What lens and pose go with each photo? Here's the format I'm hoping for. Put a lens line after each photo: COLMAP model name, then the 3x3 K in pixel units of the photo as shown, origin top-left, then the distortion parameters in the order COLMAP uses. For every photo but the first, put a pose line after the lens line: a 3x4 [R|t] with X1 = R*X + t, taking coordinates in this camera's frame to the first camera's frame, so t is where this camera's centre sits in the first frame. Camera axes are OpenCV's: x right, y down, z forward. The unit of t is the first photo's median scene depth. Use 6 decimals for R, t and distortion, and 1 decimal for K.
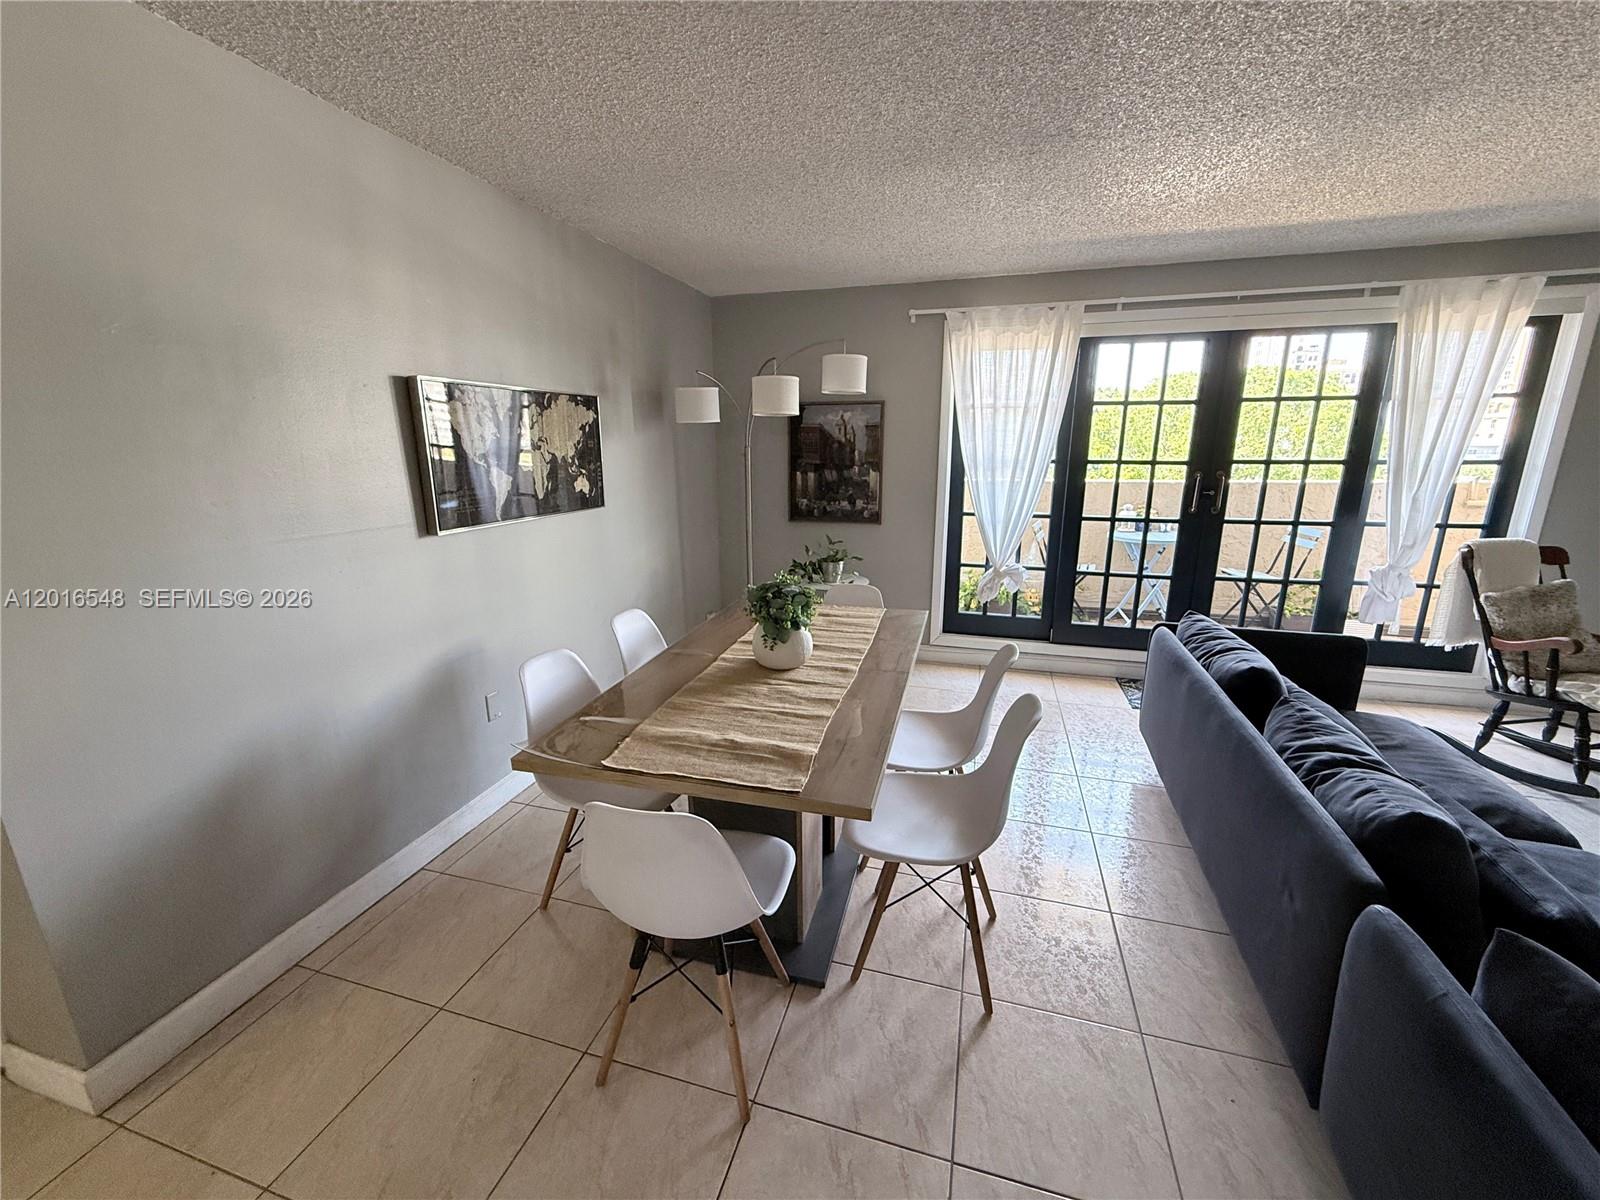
lens RADIAL K [[639.9, 0, 799.0], [0, 639.9, 599.7], [0, 0, 1]] dist [0.000599, 0.000870]
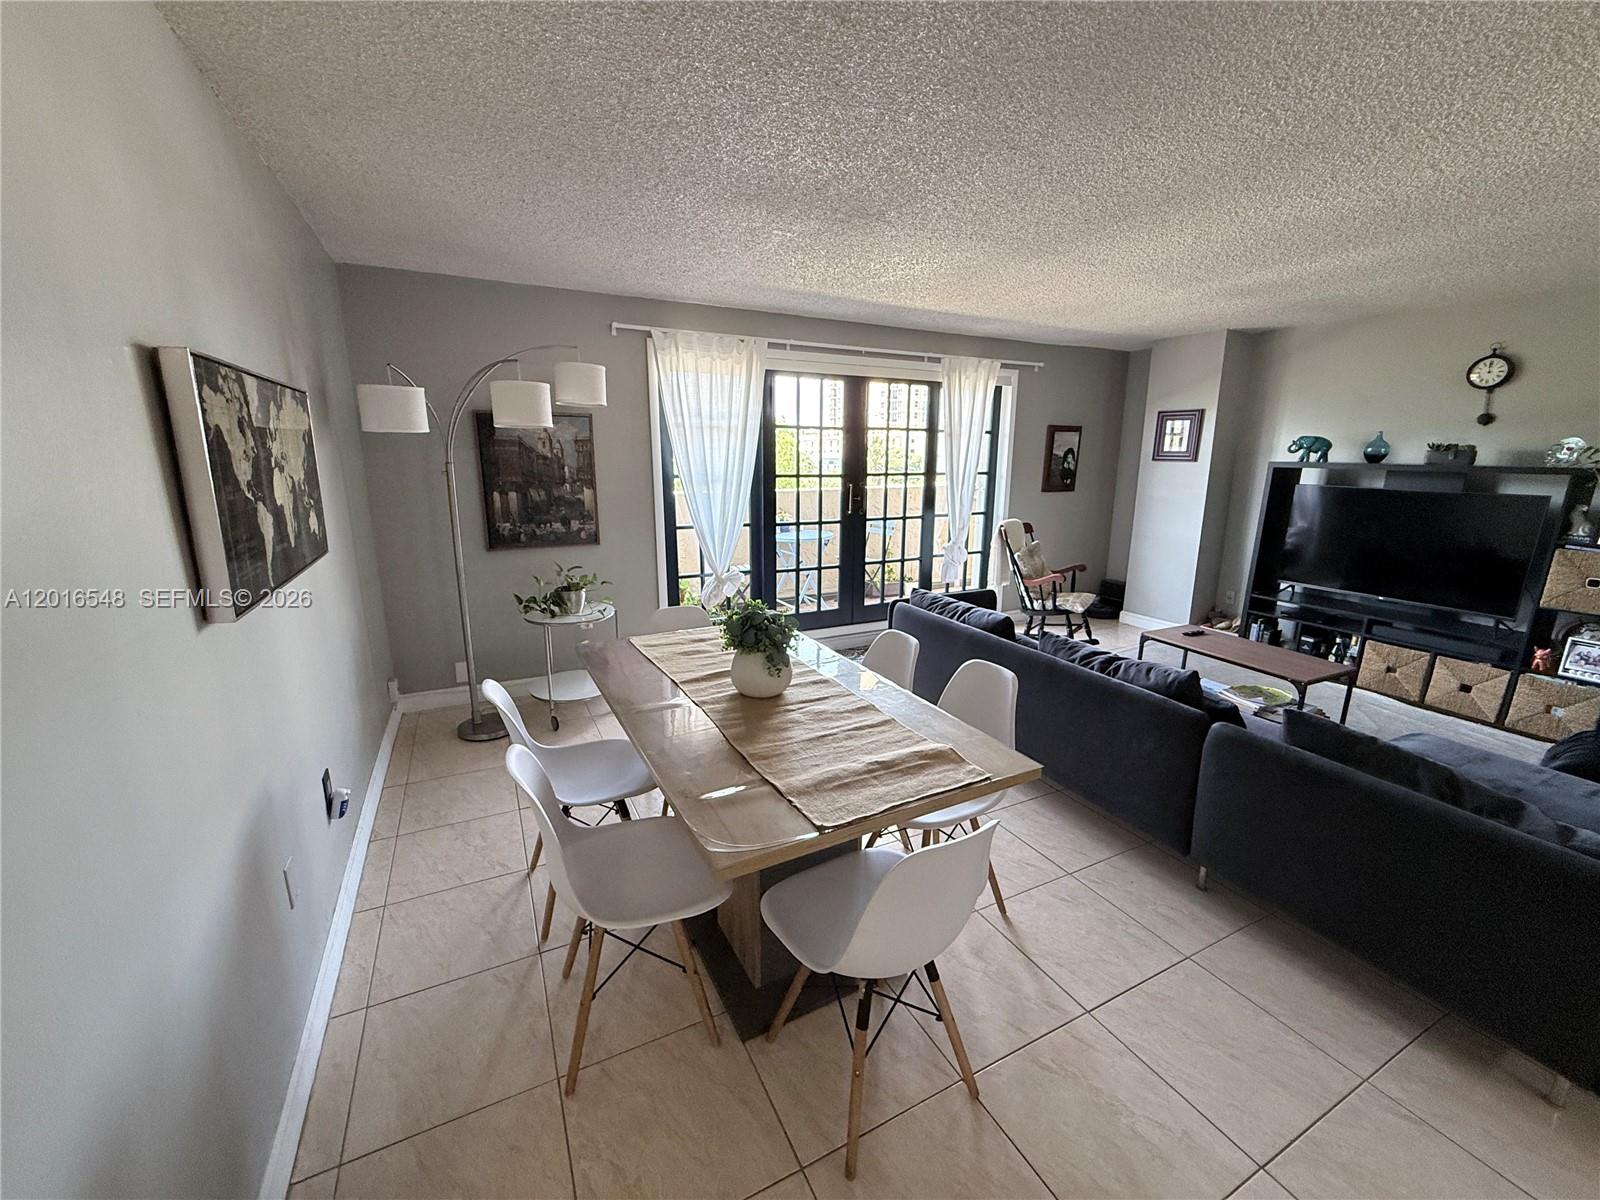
lens RADIAL K [[639.9, 0, 799.7], [0, 639.9, 599.7], [0, 0, 1]] dist [0.000599, 0.000870]
pose [[0.725974, -0.143925, 0.672493, -0.365037], [0.154202, 0.987024, 0.044775, -0.042268], [-0.670212, 0.071194, 0.738747, 0.138479]]
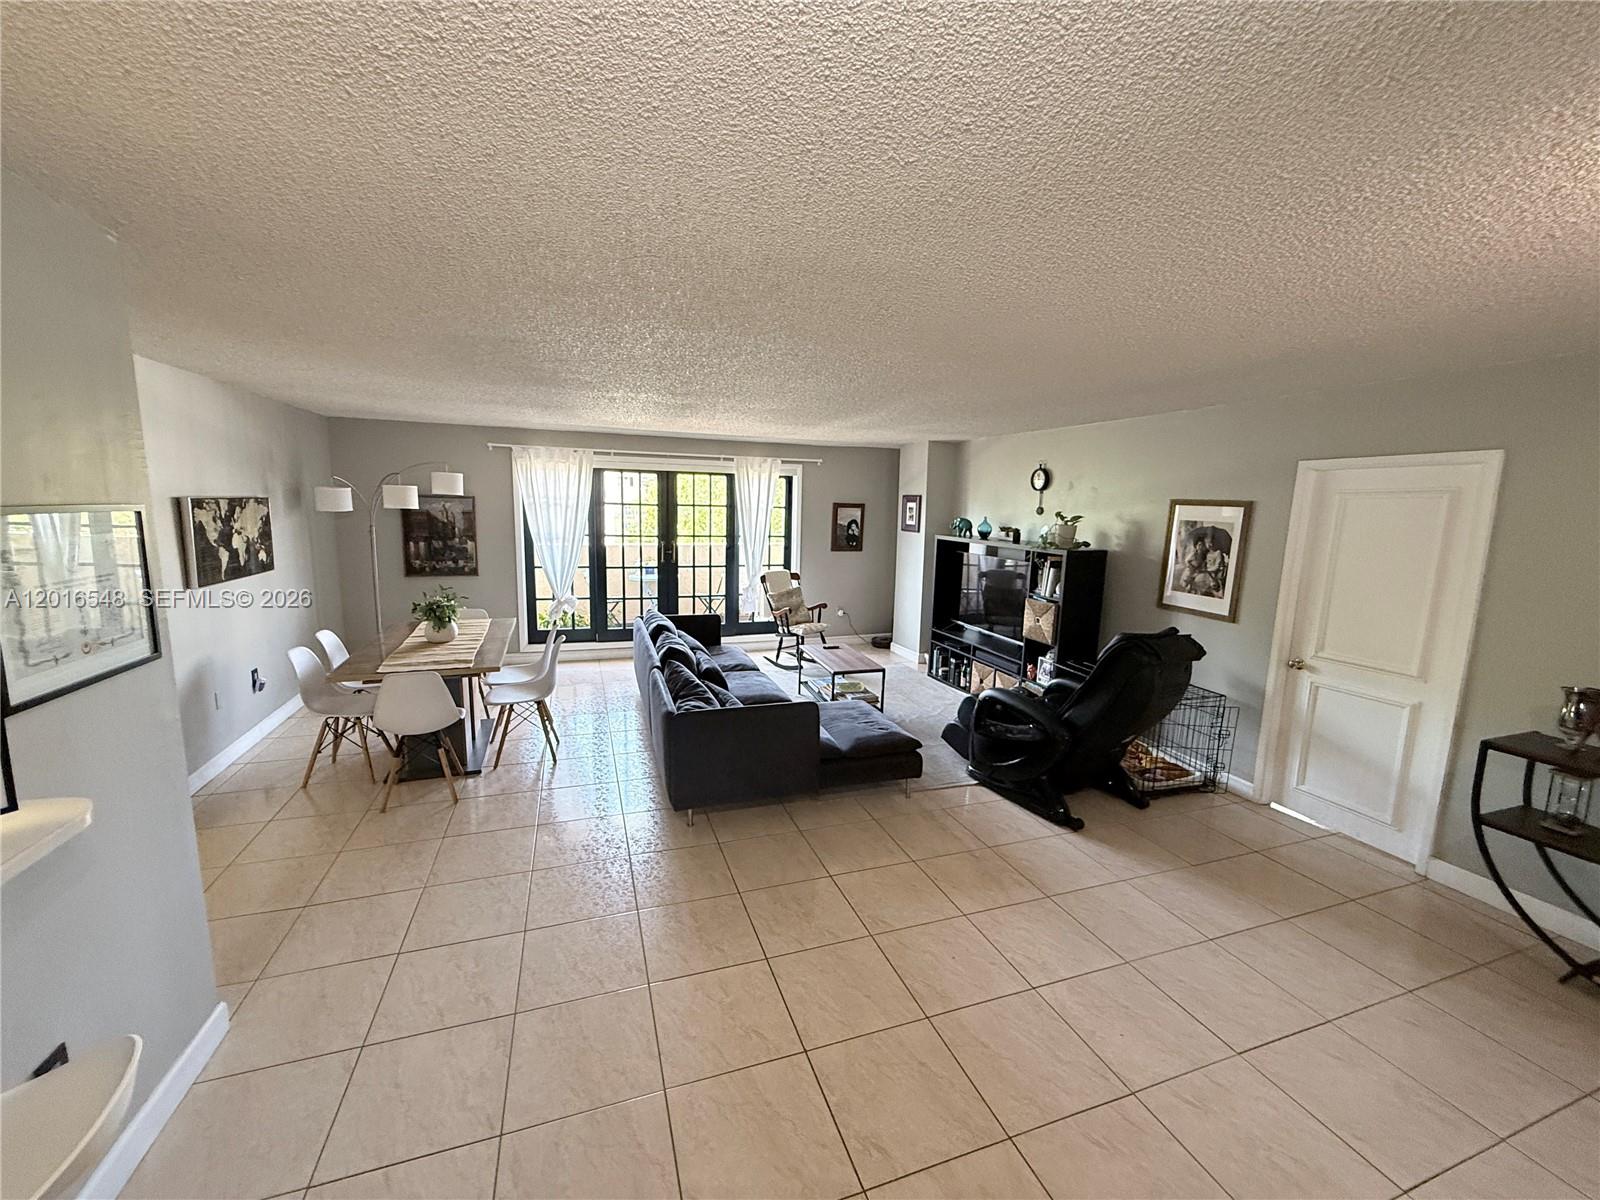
lens RADIAL K [[639.9, 0, 799.4], [0, 639.9, 600.3], [0, 0, 1]] dist [0.000599, 0.000870]
pose [[0.812624, -0.062167, 0.579463, -0.162165], [0.110136, 0.992759, -0.047946, 0.114522], [-0.572287, 0.102782, 0.813587, -0.789577]]
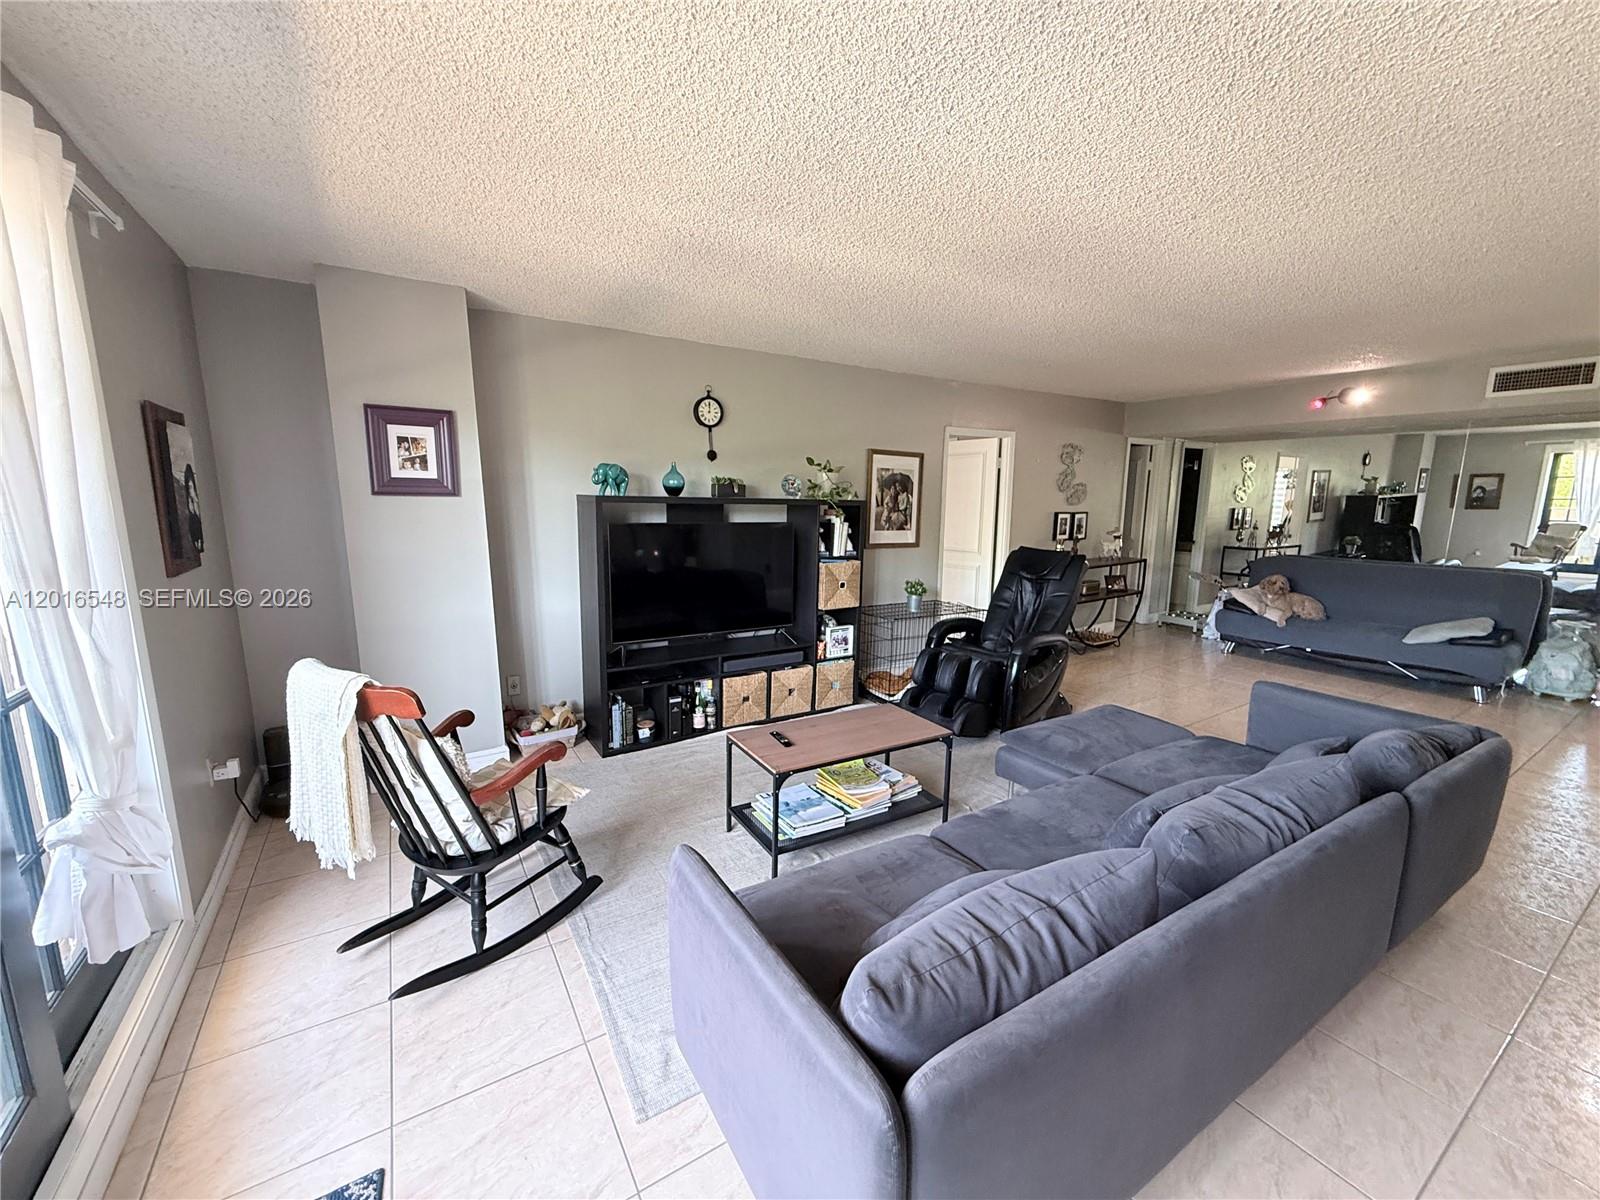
lens RADIAL K [[639.9, 0, 797.0], [0, 639.9, 596.5], [0, 0, 1]] dist [0.000599, 0.000870]
pose [[-0.751299, -0.115598, 0.649759, 0.345669], [0.144561, 0.931805, 0.332928, -0.244443], [-0.643935, 0.344058, -0.683354, 0.935170]]
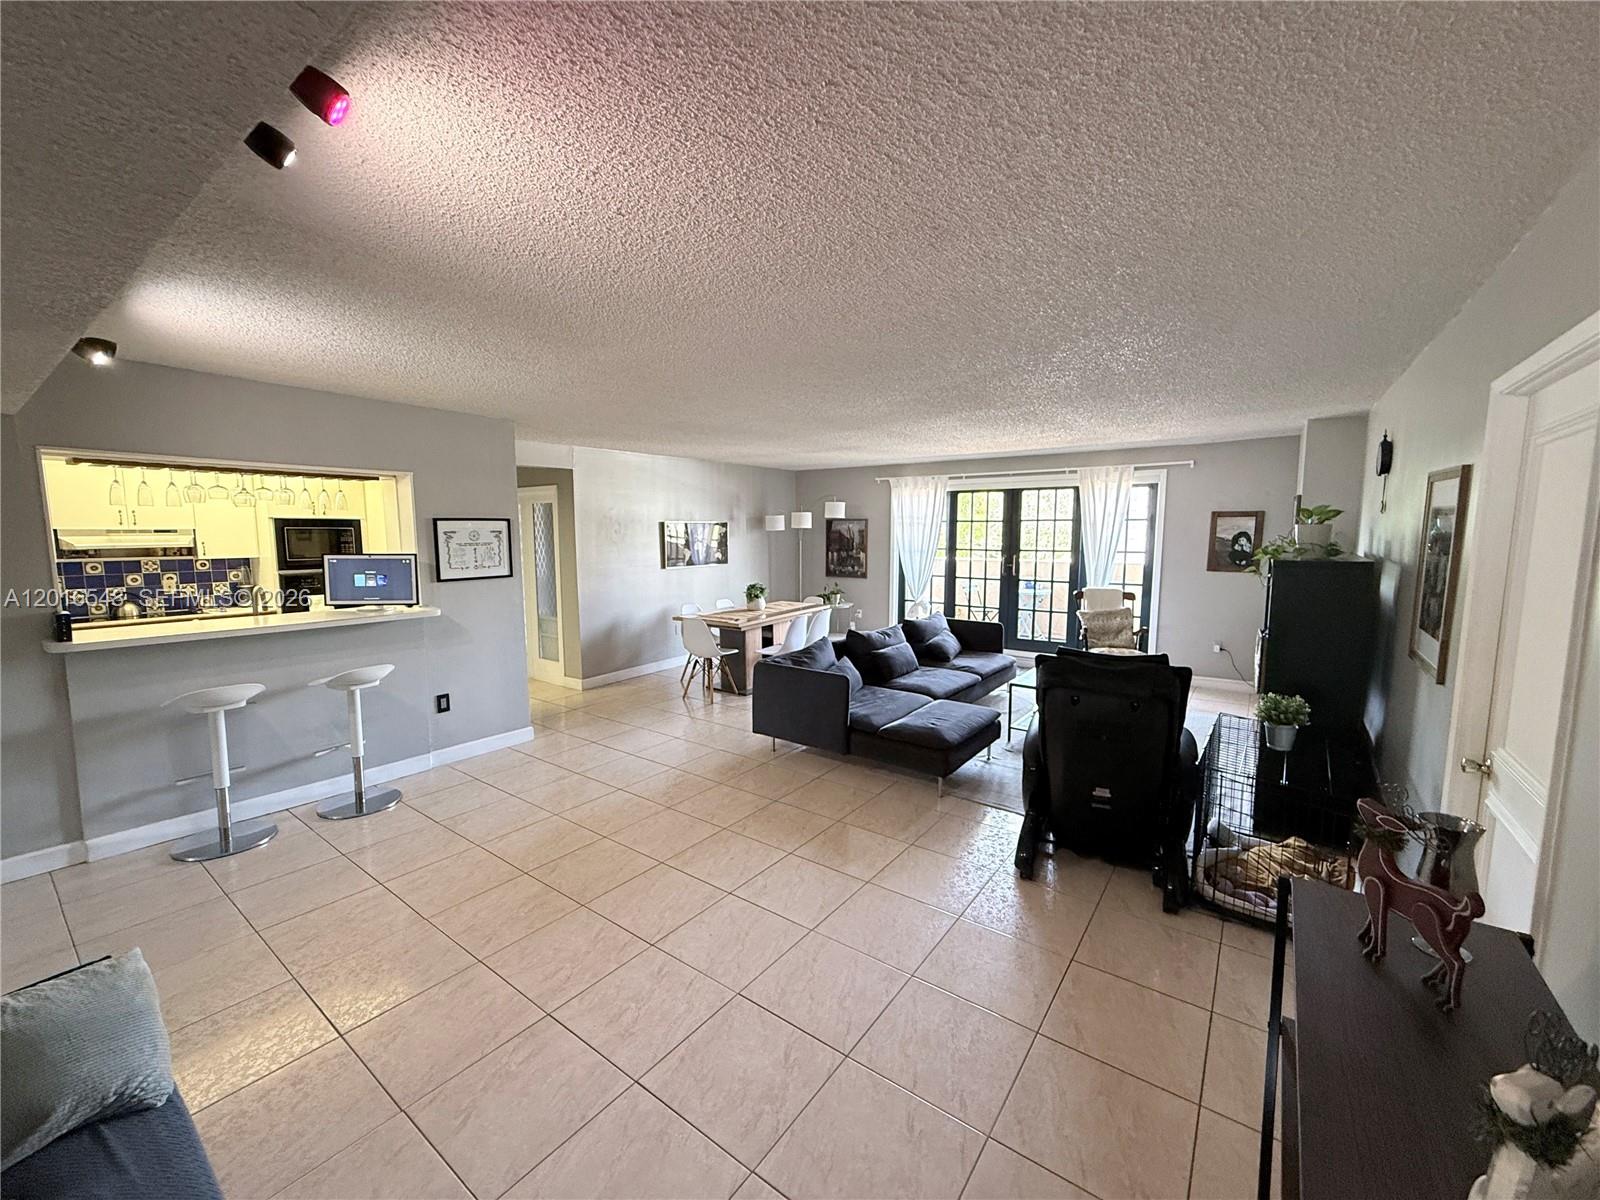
lens RADIAL K [[639.9, 0, 797.4], [0, 639.9, 602.1], [0, 0, 1]] dist [0.000599, 0.000870]
pose [[0.939119, 0.041571, -0.341068, 0.736800], [-0.082620, 0.990850, -0.106722, 0.224097], [0.333511, 0.128404, 0.933961, -1.119529]]
